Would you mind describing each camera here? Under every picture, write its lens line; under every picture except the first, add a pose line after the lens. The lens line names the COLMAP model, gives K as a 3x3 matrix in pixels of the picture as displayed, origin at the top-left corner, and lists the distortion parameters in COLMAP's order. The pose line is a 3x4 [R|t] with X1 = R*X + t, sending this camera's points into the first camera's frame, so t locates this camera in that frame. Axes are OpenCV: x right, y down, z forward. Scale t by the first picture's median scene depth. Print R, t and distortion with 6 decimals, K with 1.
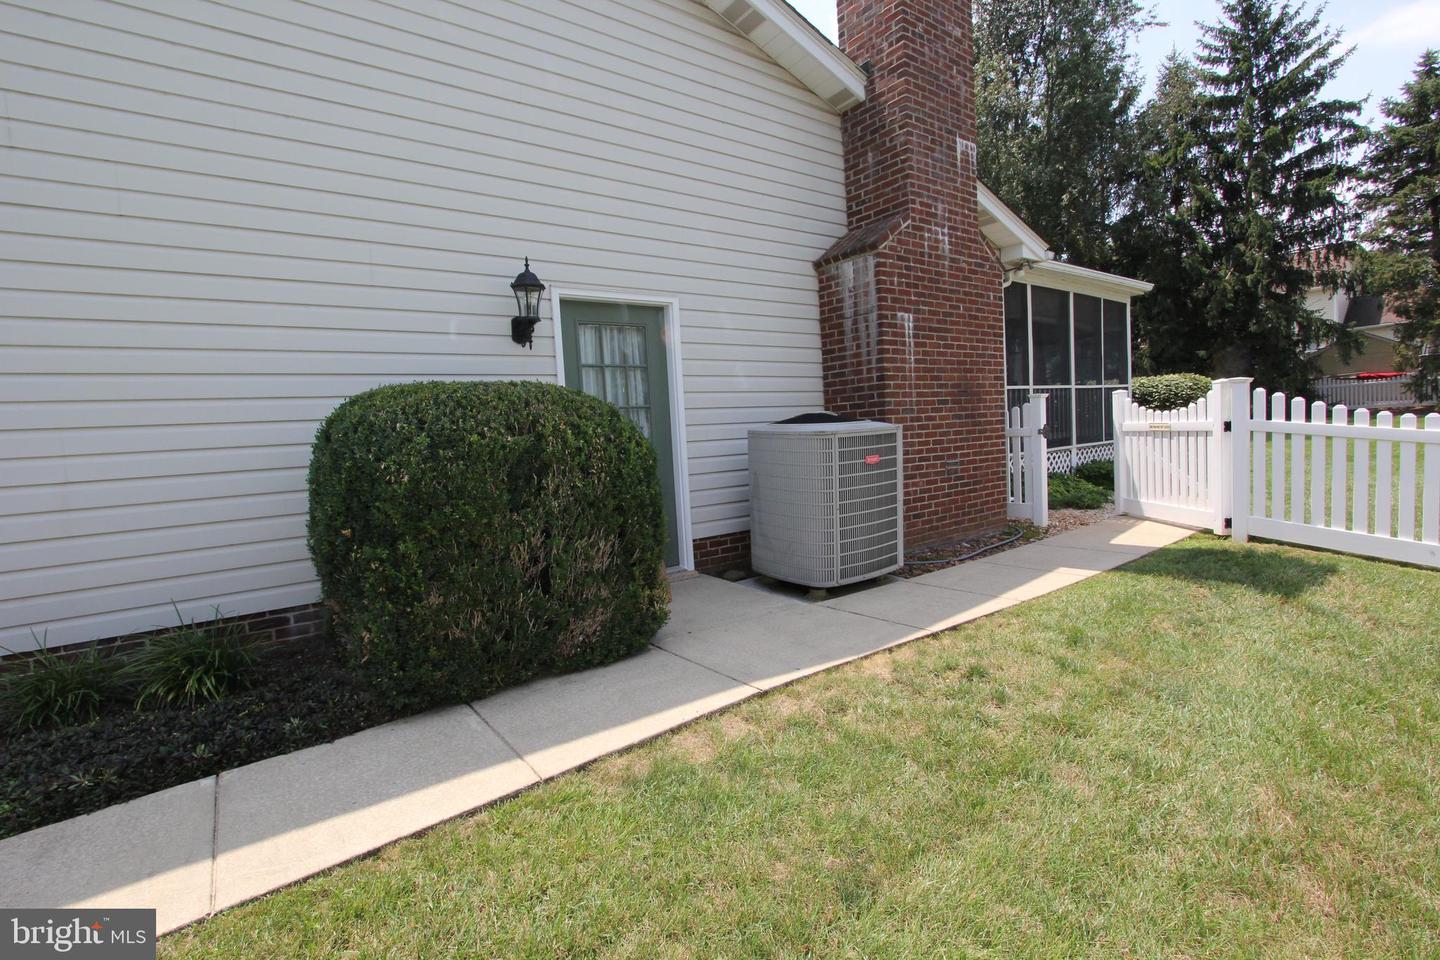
lens RADIAL K [[664.9, 0, 721.4], [0, 664.9, 478.9], [0, 0, 1]] dist [-0.011072, 0.000408]
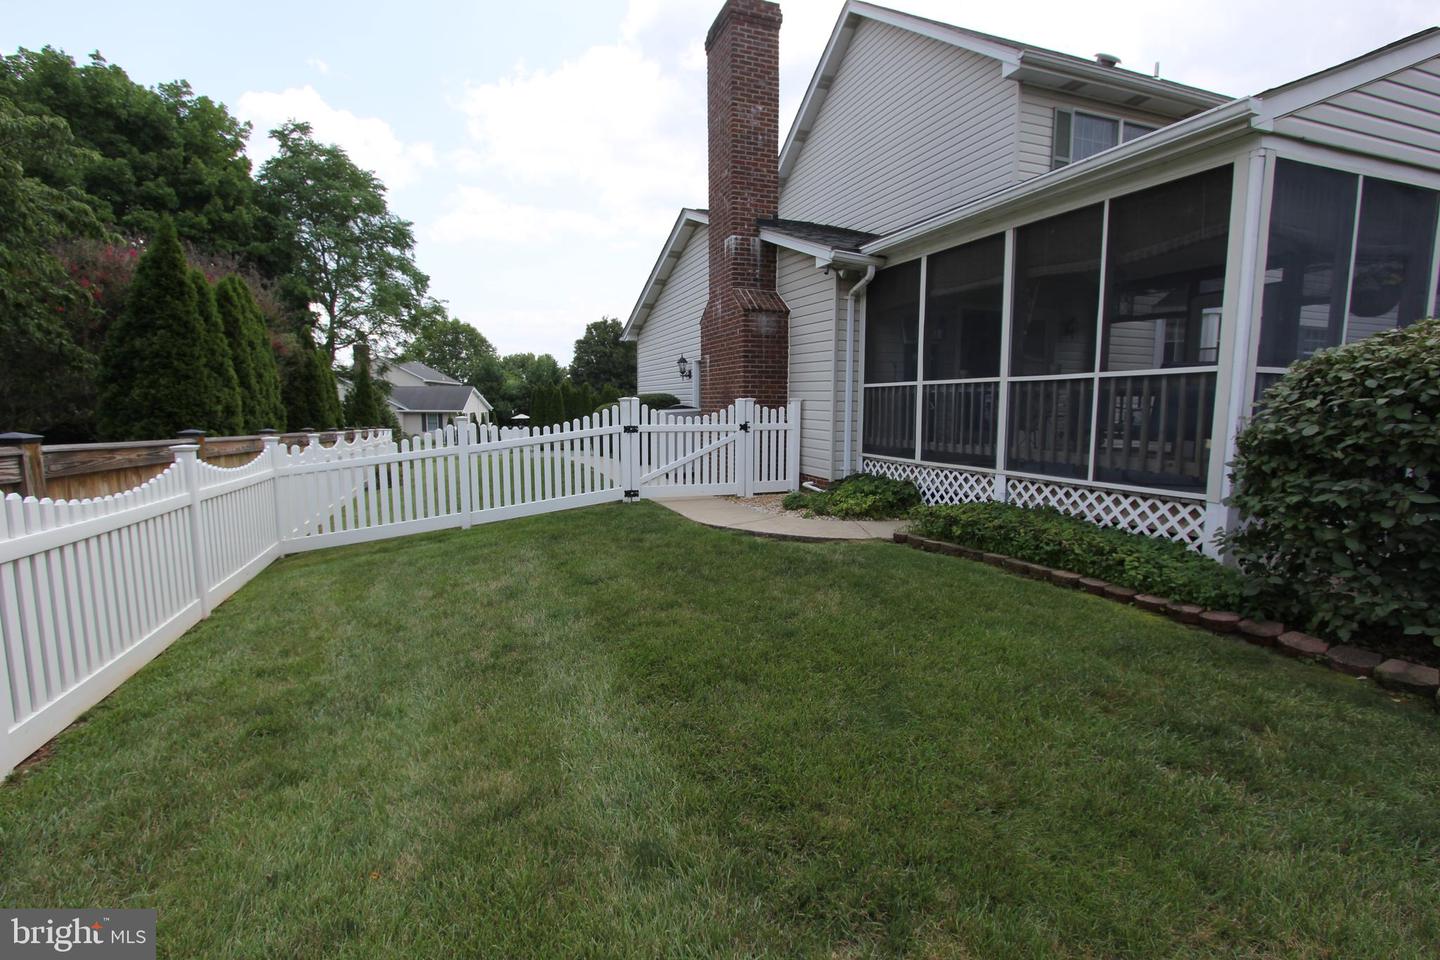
lens RADIAL K [[664.9, 0, 720.8], [0, 664.9, 484.1], [0, 0, 1]] dist [-0.011072, 0.000408]
pose [[-0.280336, 0.165892, -0.945458, 1.321339], [-0.062941, 0.979657, 0.190555, -0.154945], [0.957836, 0.112928, -0.264192, 0.984121]]
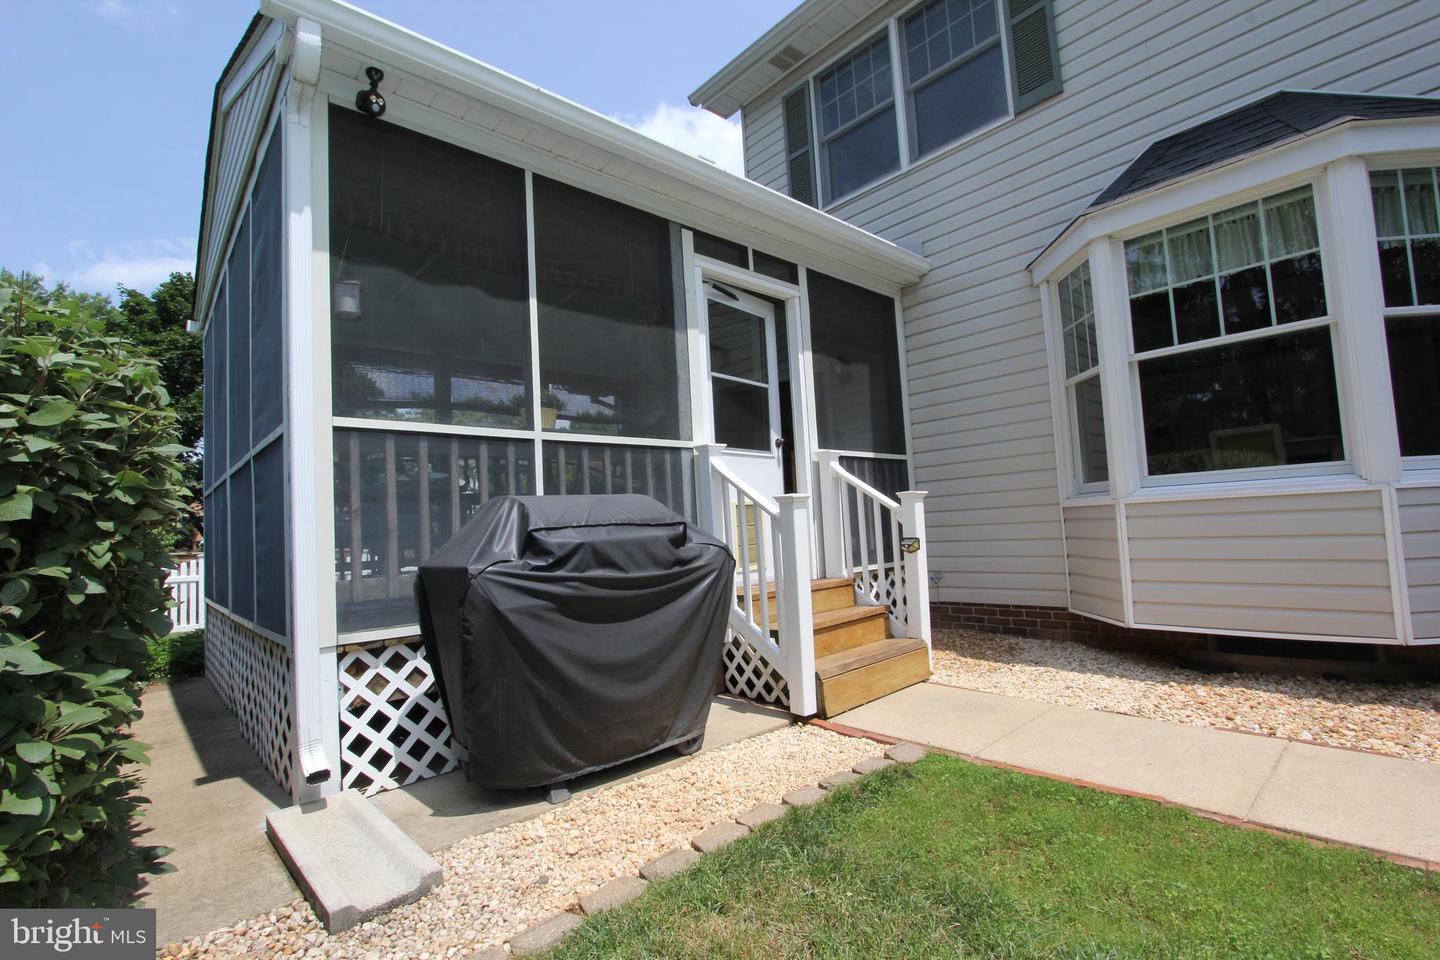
lens RADIAL K [[664.9, 0, 720.7], [0, 664.9, 485.1], [0, 0, 1]] dist [-0.011072, 0.000408]
pose [[0.995854, 0.014255, 0.089837, 0.723911], [-0.000703, 0.988821, -0.149104, -0.077737], [-0.090958, 0.148423, 0.984732, 0.775294]]
